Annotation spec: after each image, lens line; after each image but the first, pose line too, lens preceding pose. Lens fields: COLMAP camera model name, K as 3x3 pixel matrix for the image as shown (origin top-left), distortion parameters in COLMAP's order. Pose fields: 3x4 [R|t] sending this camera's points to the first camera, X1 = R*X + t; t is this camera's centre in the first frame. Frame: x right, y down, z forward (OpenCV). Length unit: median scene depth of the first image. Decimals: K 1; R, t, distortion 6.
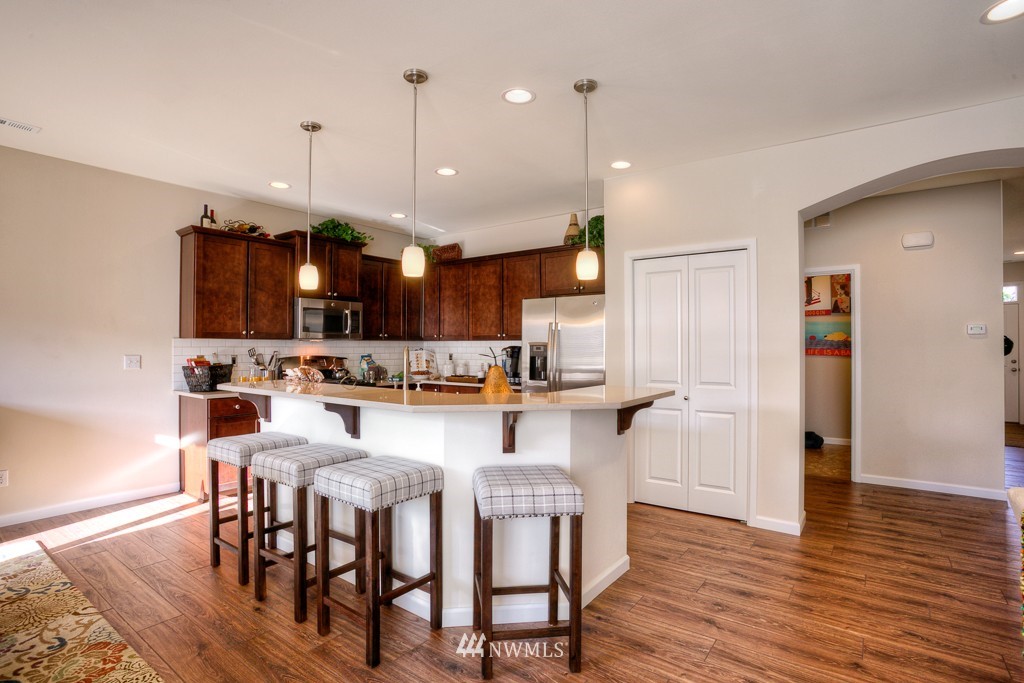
lens RADIAL K [[498.8, 0, 509.8], [0, 498.8, 341.9], [0, 0, 1]] dist [-0.078509, 0.030857]
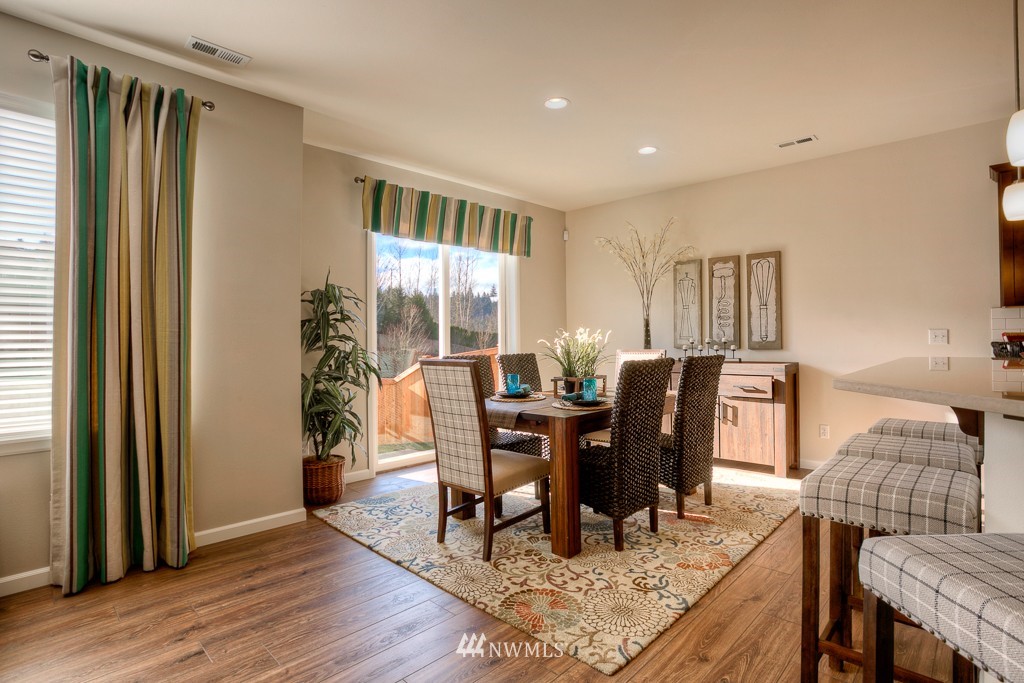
lens RADIAL K [[514.5, 0, 507.3], [0, 514.5, 330.5], [0, 0, 1]] dist [-0.080541, 0.034623]
pose [[-0.130551, -0.015055, -0.991327, 0.232100], [0.013804, 0.999760, -0.017001, 0.031919], [0.991346, -0.015904, -0.130311, 0.284427]]
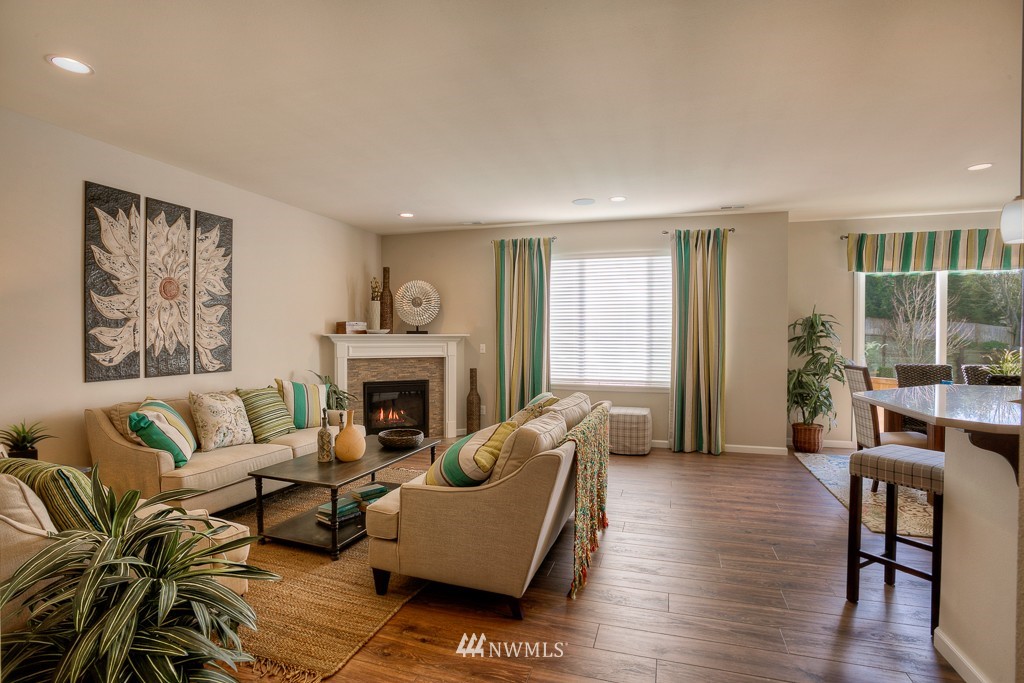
lens RADIAL K [[498.8, 0, 509.8], [0, 498.8, 341.9], [0, 0, 1]] dist [-0.078509, 0.030857]
pose [[-0.945432, -0.003105, -0.325804, 0.596863], [-0.005461, 0.999965, 0.006317, 0.005250], [0.325773, 0.007751, -0.945416, 0.826716]]
